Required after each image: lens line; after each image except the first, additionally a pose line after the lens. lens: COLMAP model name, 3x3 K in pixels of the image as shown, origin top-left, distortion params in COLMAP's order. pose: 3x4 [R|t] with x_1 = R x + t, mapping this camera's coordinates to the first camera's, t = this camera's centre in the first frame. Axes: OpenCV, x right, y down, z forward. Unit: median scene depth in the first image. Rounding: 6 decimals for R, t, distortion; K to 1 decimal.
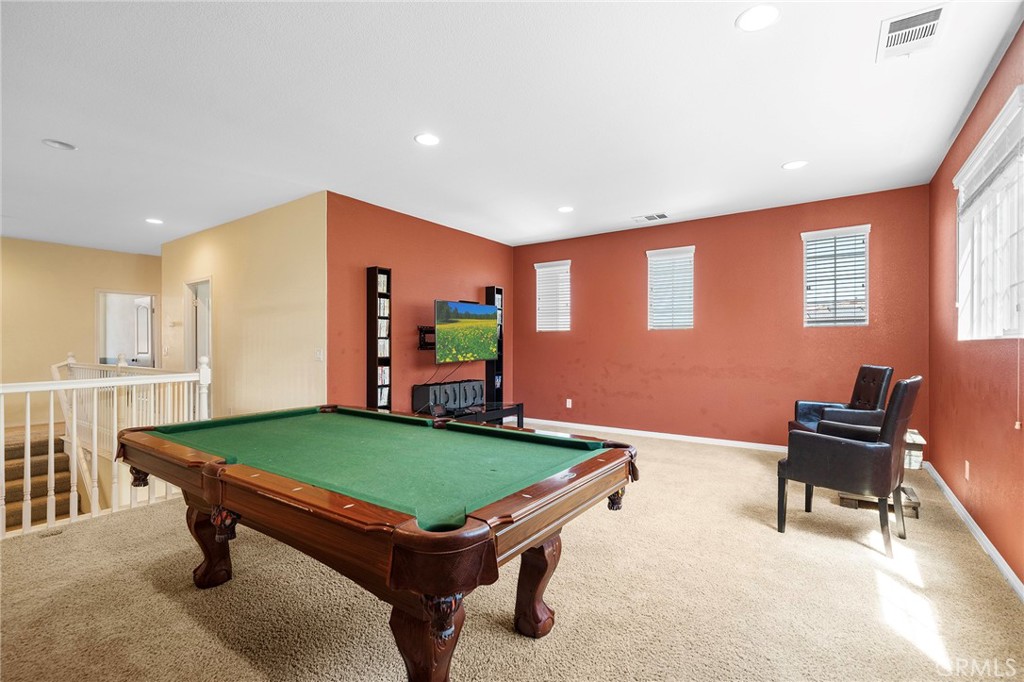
lens RADIAL K [[456.1, 0, 512.0], [0, 456.1, 341.0], [0, 0, 1]] dist [0.000656, 0.000072]
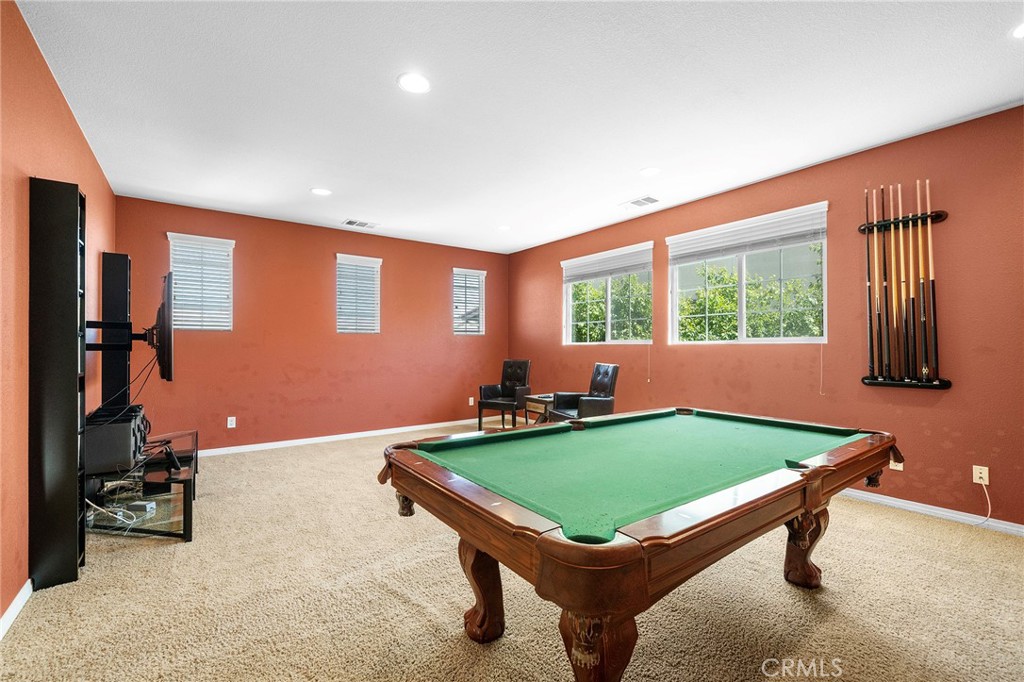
lens RADIAL K [[437.3, 0, 510.5], [0, 437.3, 343.6], [0, 0, 1]] dist [0.000702, 0.000083]
pose [[0.314355, 0.006165, 0.949285, -0.512749], [-0.005445, 0.999974, -0.004691, 0.002095], [-0.949290, -0.003695, 0.314381, 0.358394]]
